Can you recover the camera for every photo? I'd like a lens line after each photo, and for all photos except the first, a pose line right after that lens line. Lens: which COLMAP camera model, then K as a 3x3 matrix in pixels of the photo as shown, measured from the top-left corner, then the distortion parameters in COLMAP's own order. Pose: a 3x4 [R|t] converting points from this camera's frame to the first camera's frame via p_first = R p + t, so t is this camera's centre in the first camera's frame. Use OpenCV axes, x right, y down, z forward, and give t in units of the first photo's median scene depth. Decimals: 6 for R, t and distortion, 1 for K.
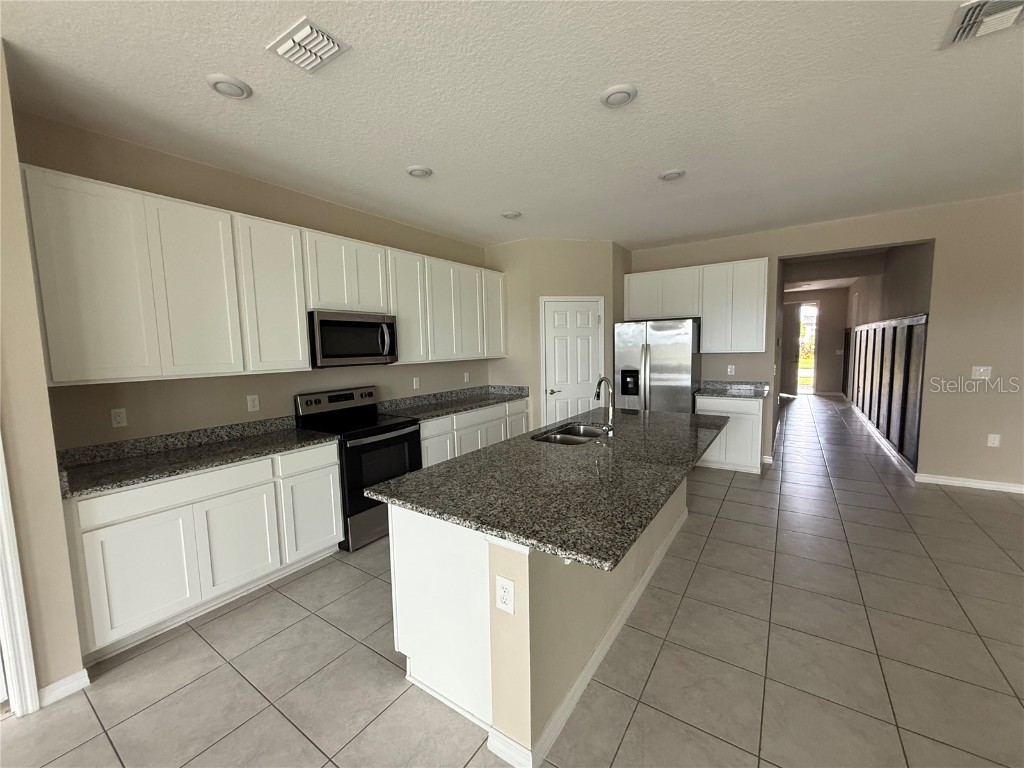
lens RADIAL K [[408.0, 0, 513.5], [0, 408.0, 383.7], [0, 0, 1]] dist [-0.001231, 0.000880]
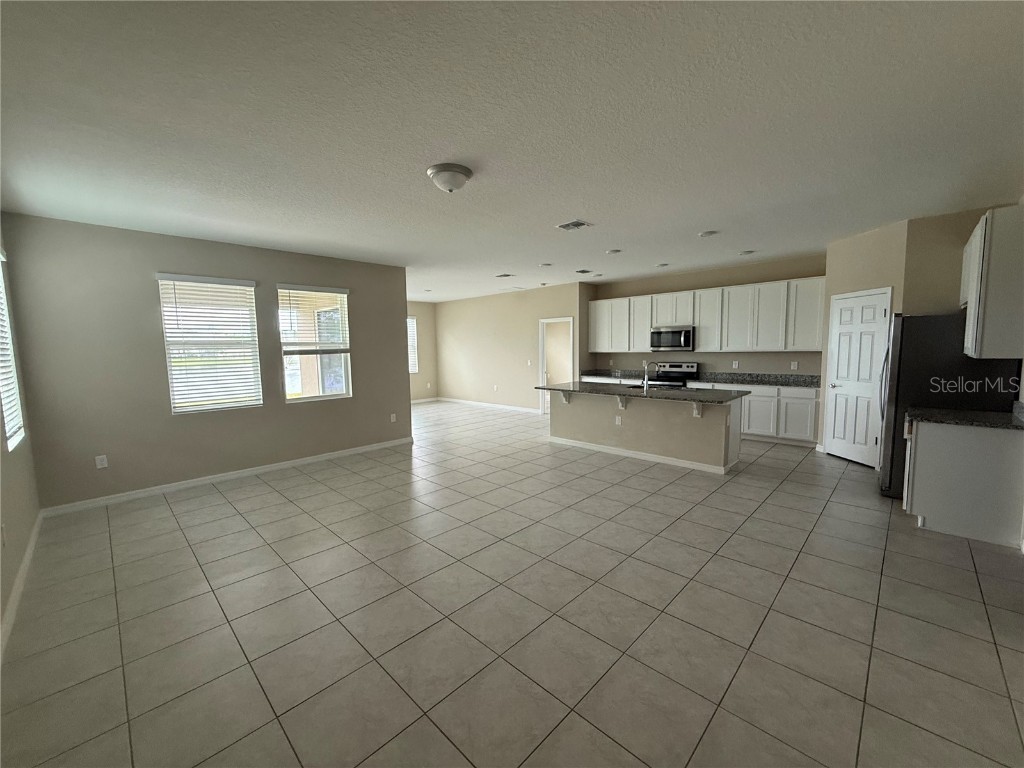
lens RADIAL K [[408.0, 0, 513.0], [0, 408.0, 386.8], [0, 0, 1]] dist [-0.001231, 0.000880]
pose [[-0.177365, 0.118151, -0.977027, 1.422465], [-0.071832, 0.988565, 0.132586, -0.062006], [0.981520, 0.093698, -0.166849, 0.422563]]
